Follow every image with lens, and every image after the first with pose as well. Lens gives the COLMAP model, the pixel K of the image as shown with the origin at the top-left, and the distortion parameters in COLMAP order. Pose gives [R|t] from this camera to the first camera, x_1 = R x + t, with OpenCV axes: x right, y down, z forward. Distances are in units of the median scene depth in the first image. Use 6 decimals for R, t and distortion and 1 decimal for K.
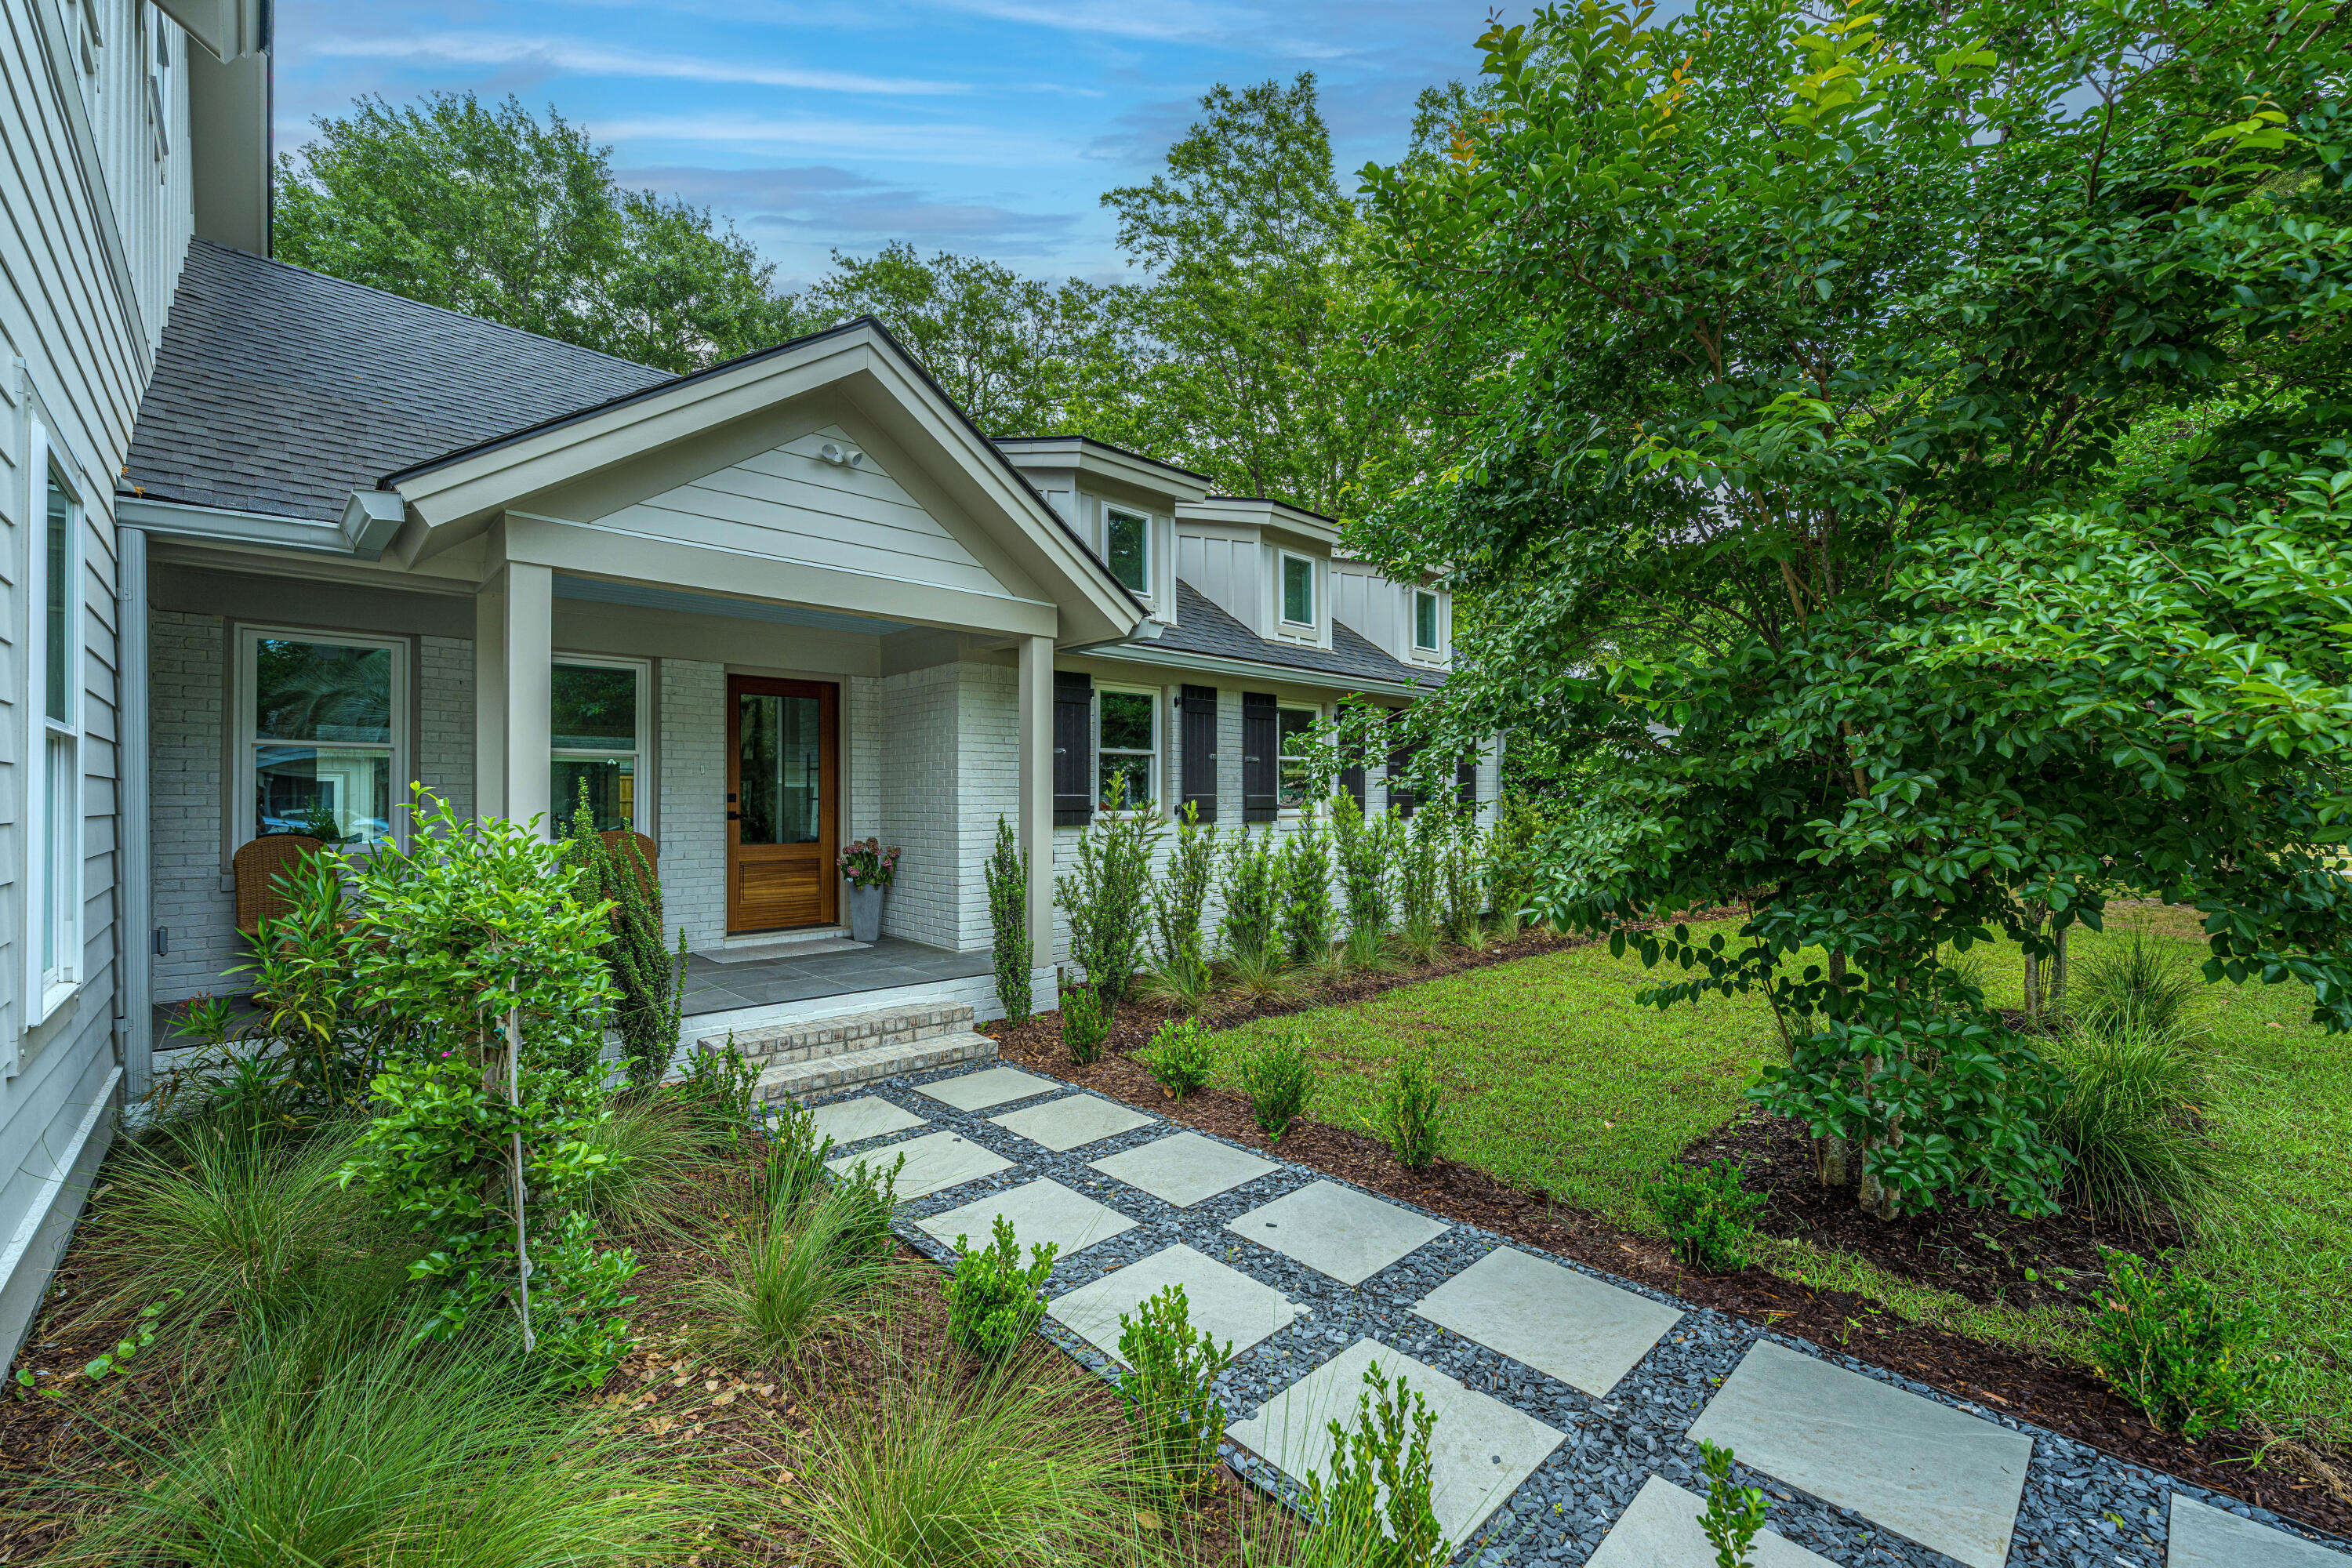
lens RADIAL K [[962.1, 0, 1176.0], [0, 962.1, 784.0], [0, 0, 1]] dist [0.001208, -0.000109]
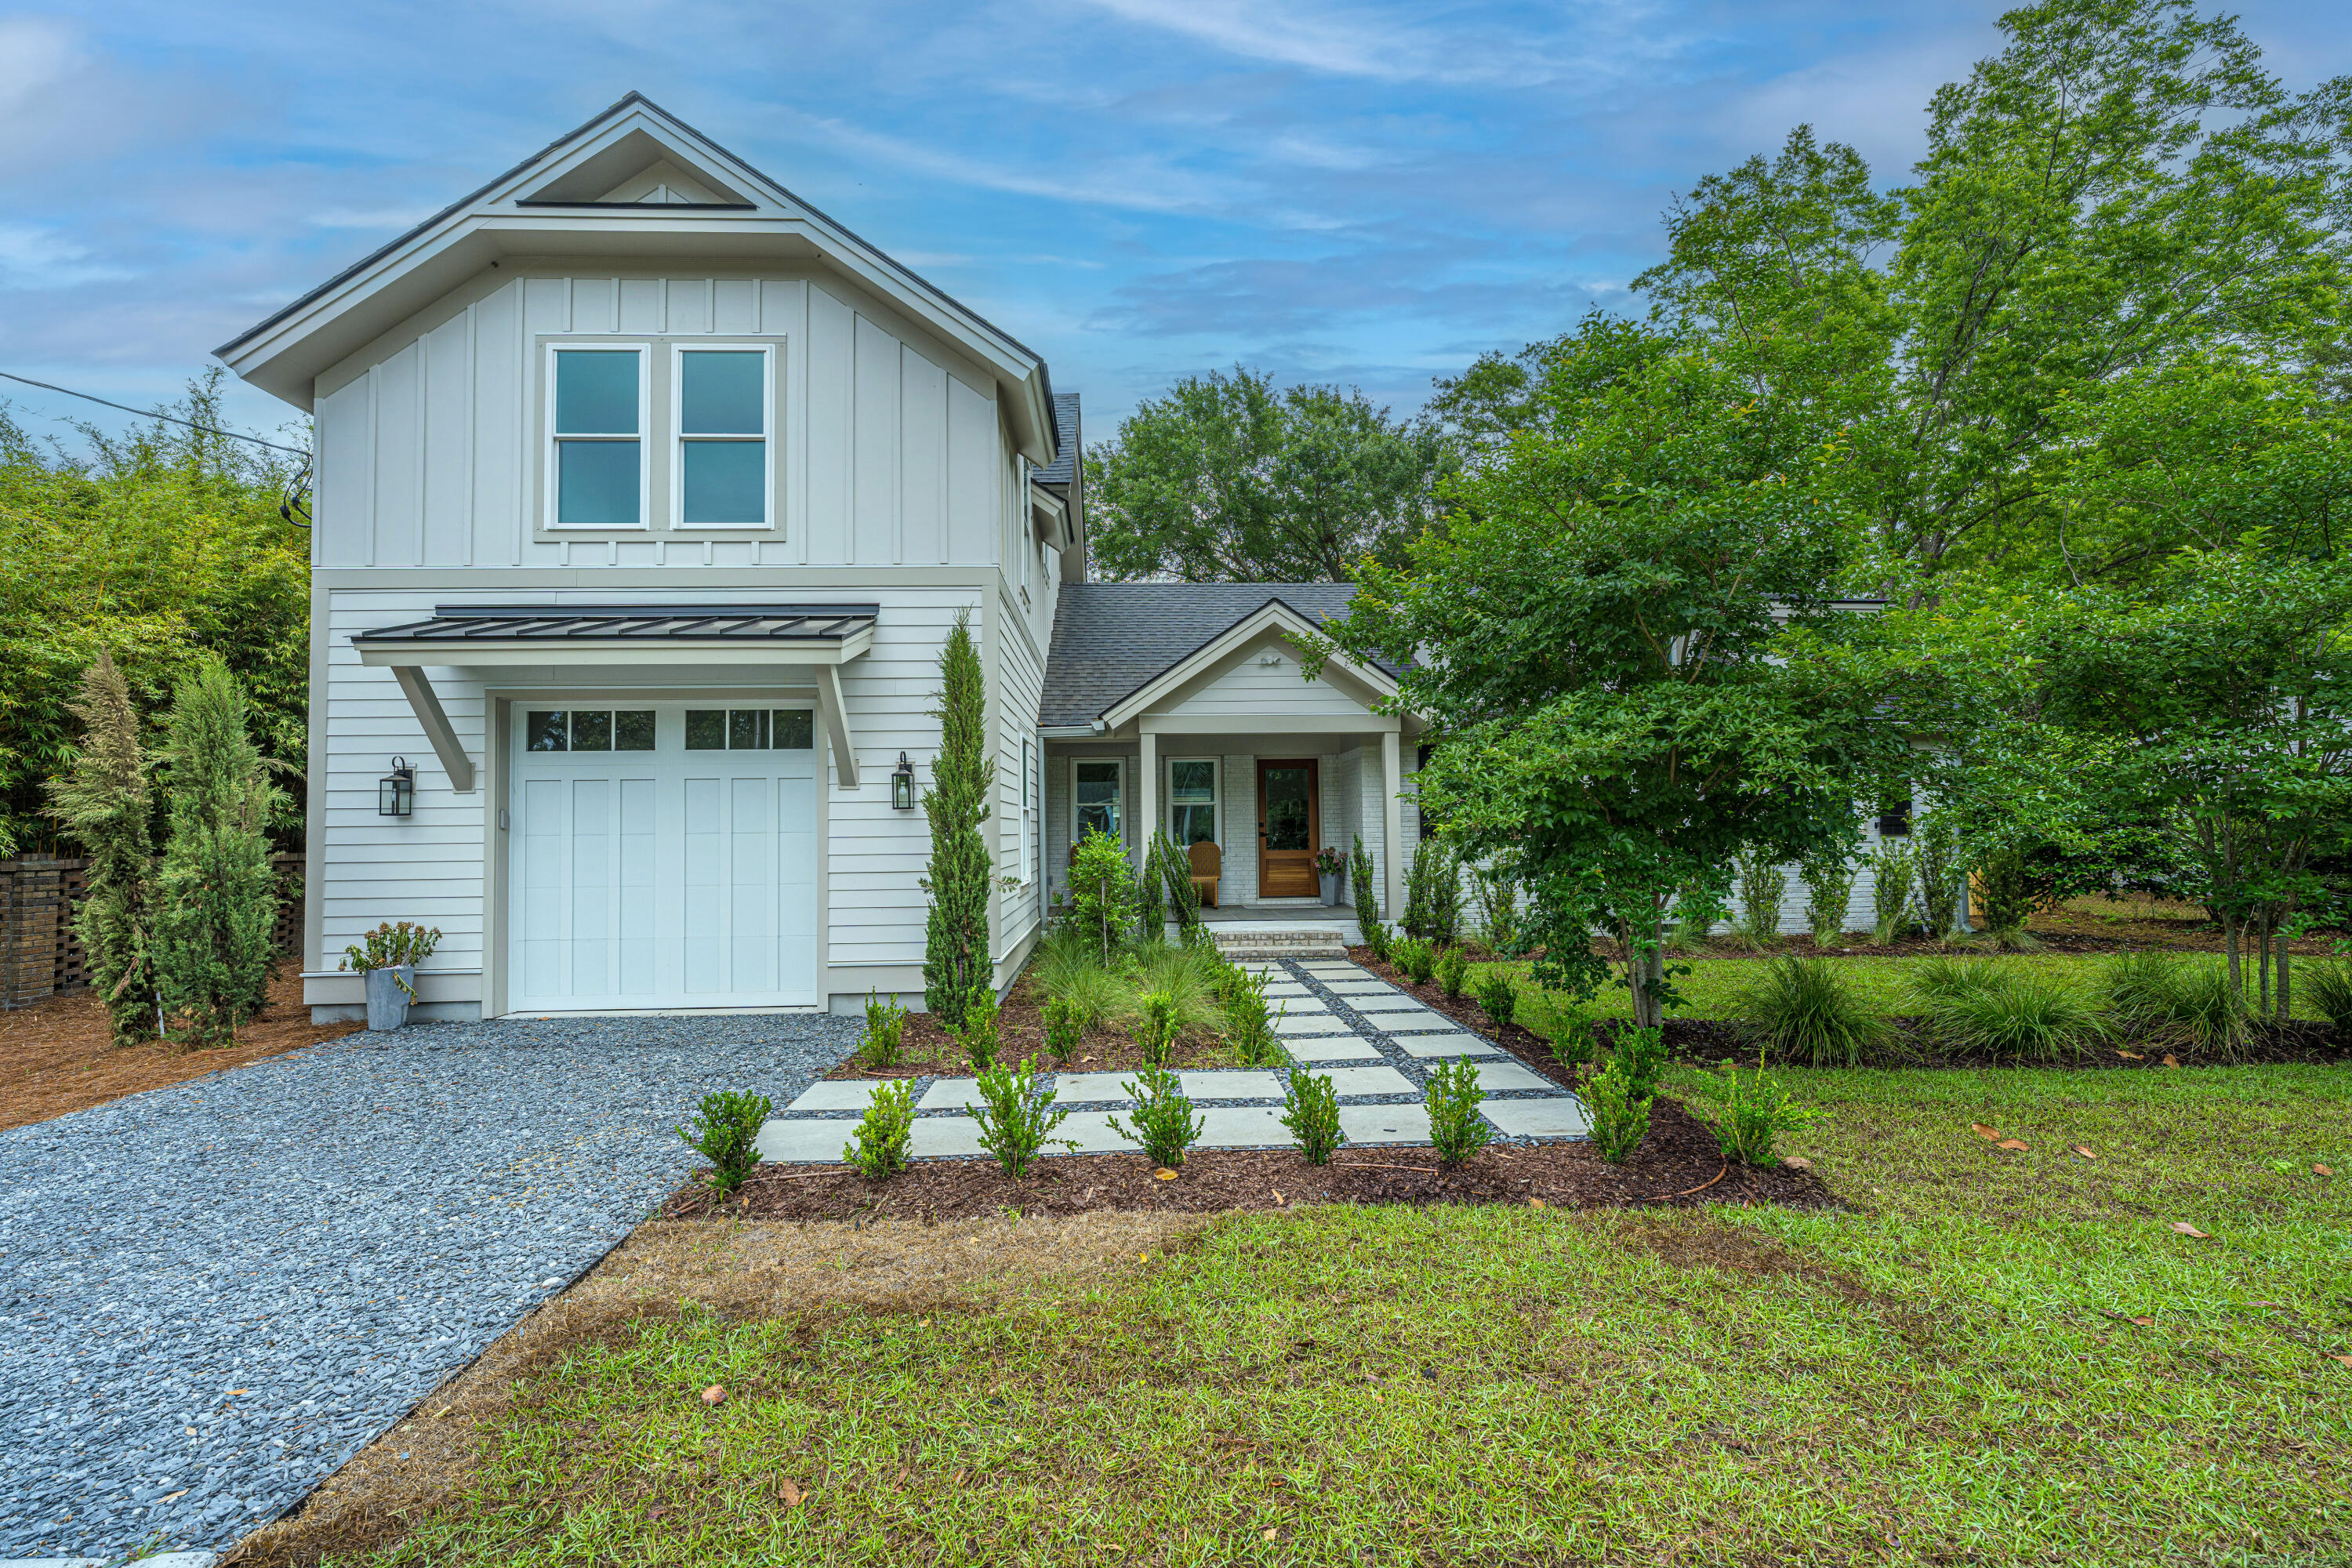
lens RADIAL K [[962.1, 0, 1176.0], [0, 962.1, 784.0], [0, 0, 1]] dist [0.001208, -0.000109]
pose [[0.761757, -0.036865, -0.646813, 0.755934], [0.020695, 0.999255, -0.032580, -0.009486], [0.647532, 0.011432, 0.761952, -0.651673]]
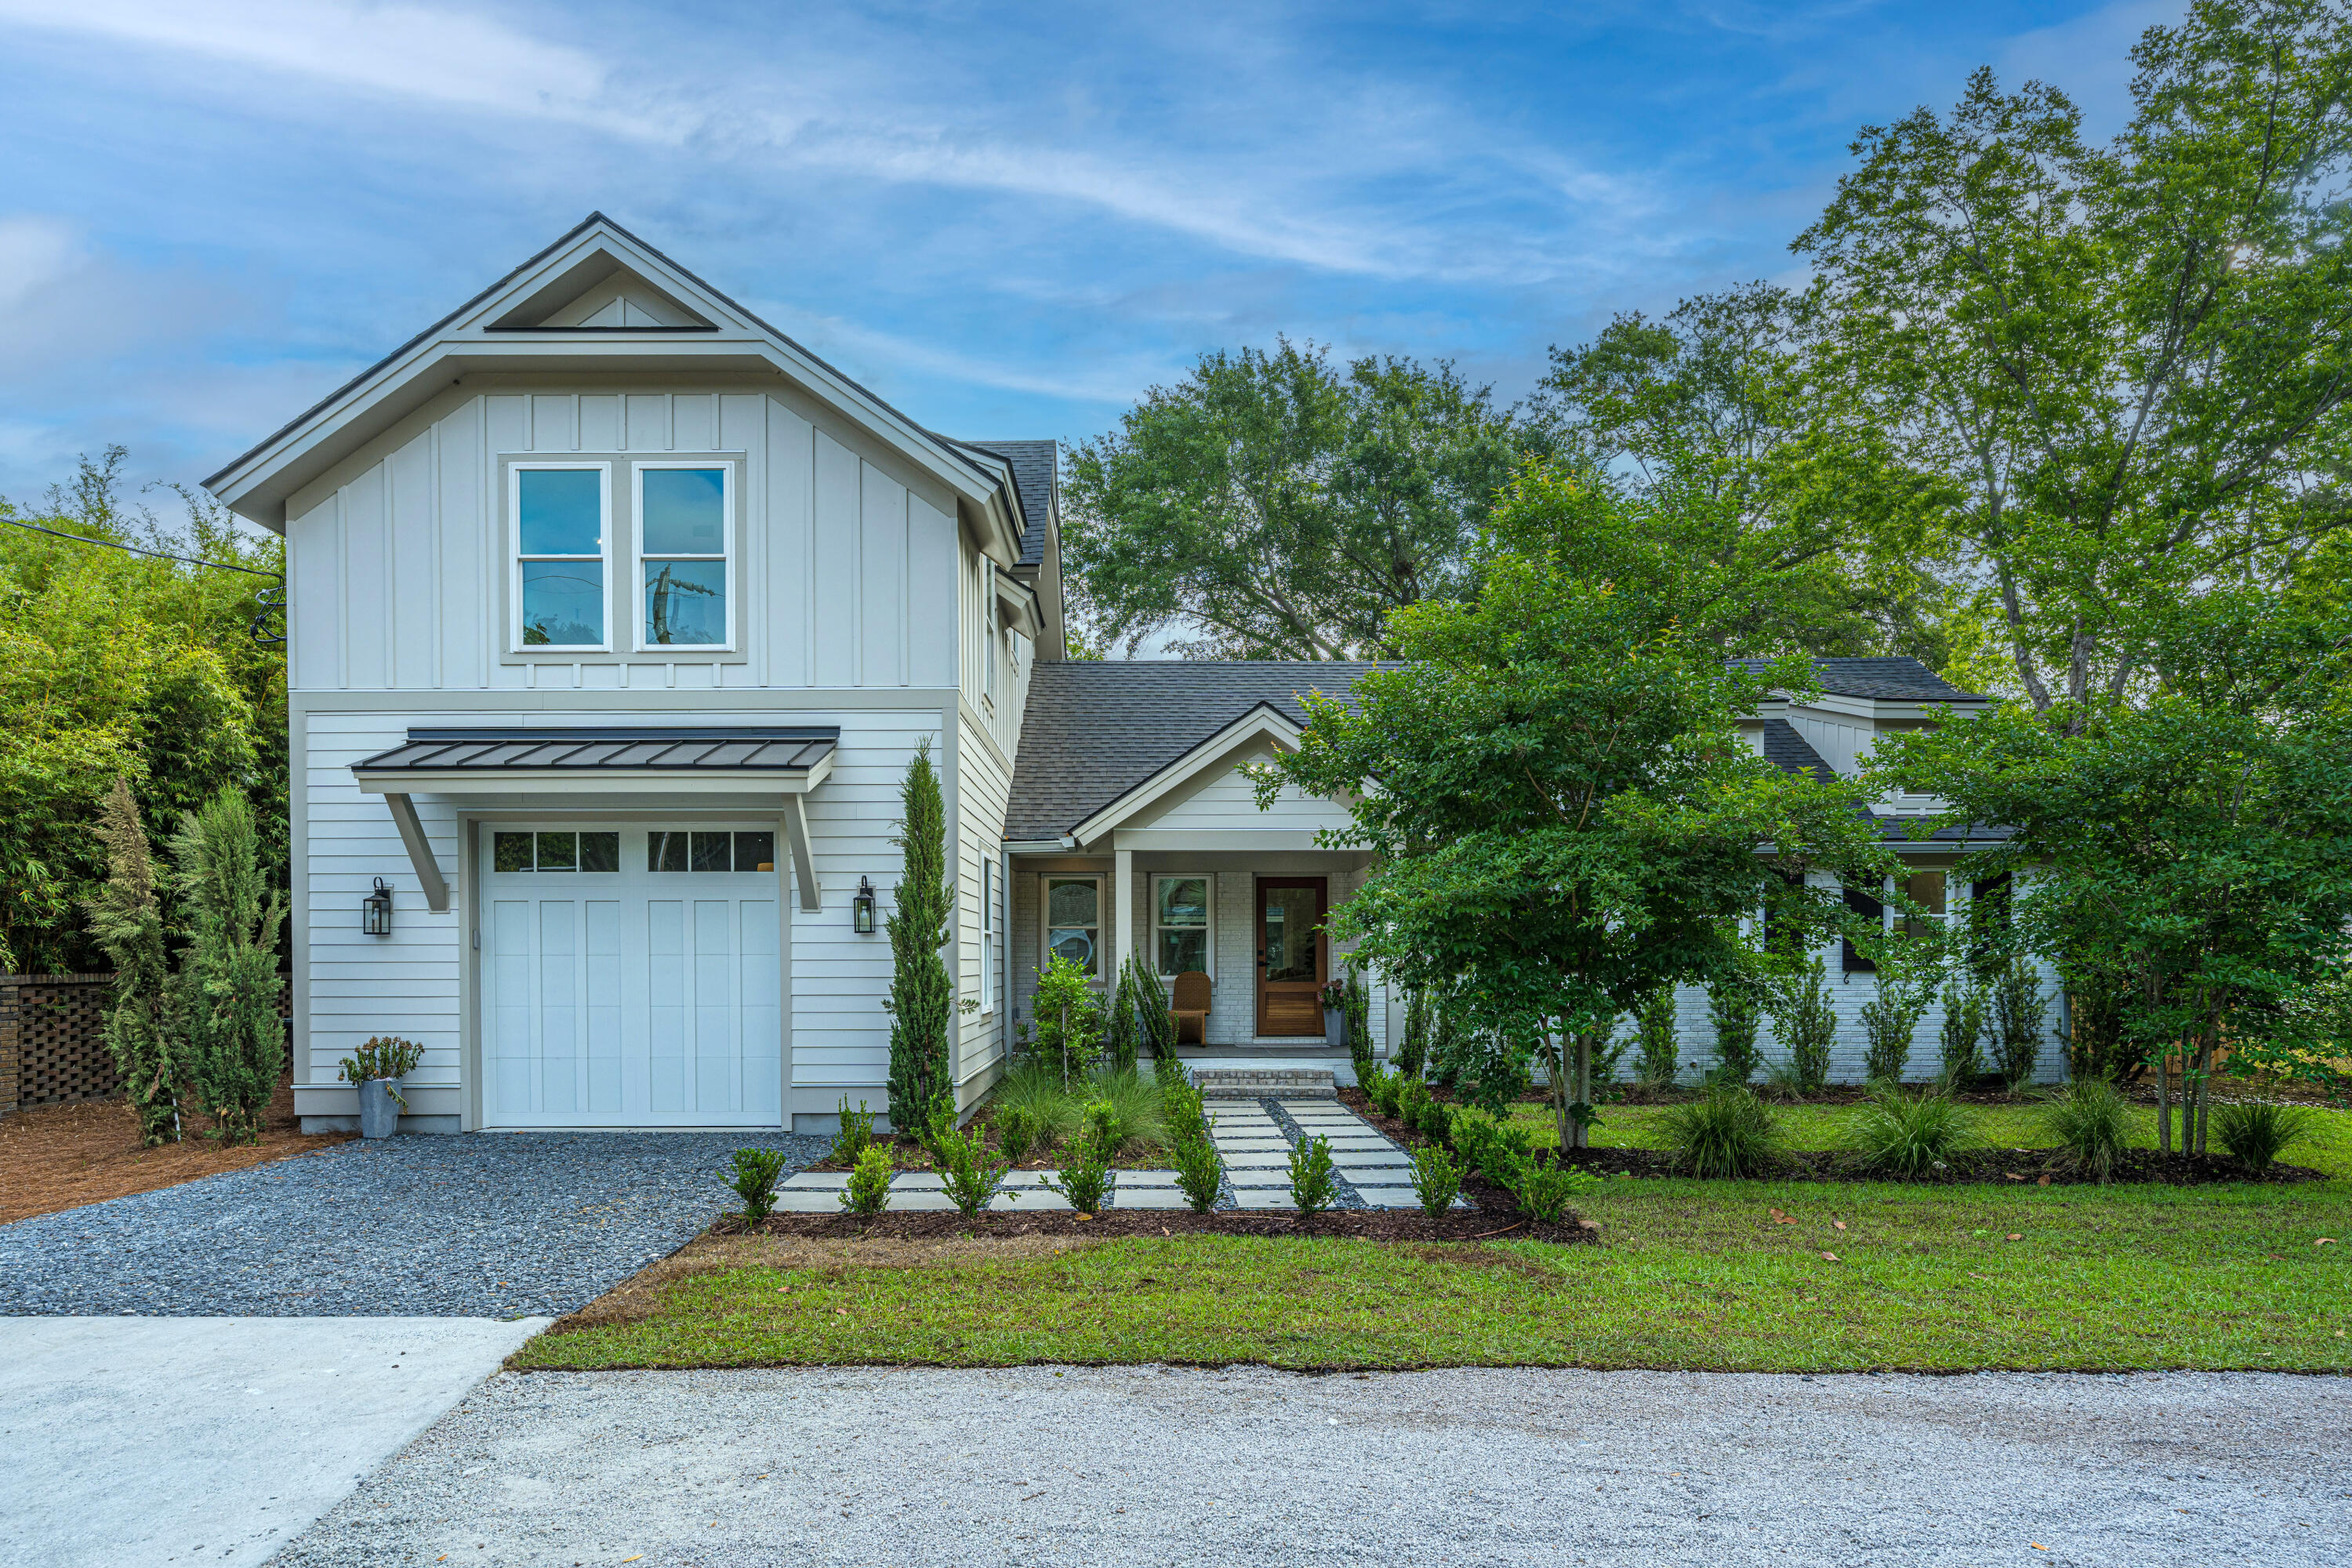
lens RADIAL K [[1426.3, 0, 1166.2], [0, 1426.3, 960.4], [0, 0, 1]] dist [-0.001014, 0.000673]
pose [[0.735526, 0.001754, -0.677494, 1.265724], [0.010965, 0.999835, 0.014492, -0.011534], [0.677408, -0.018088, 0.735385, -1.061751]]
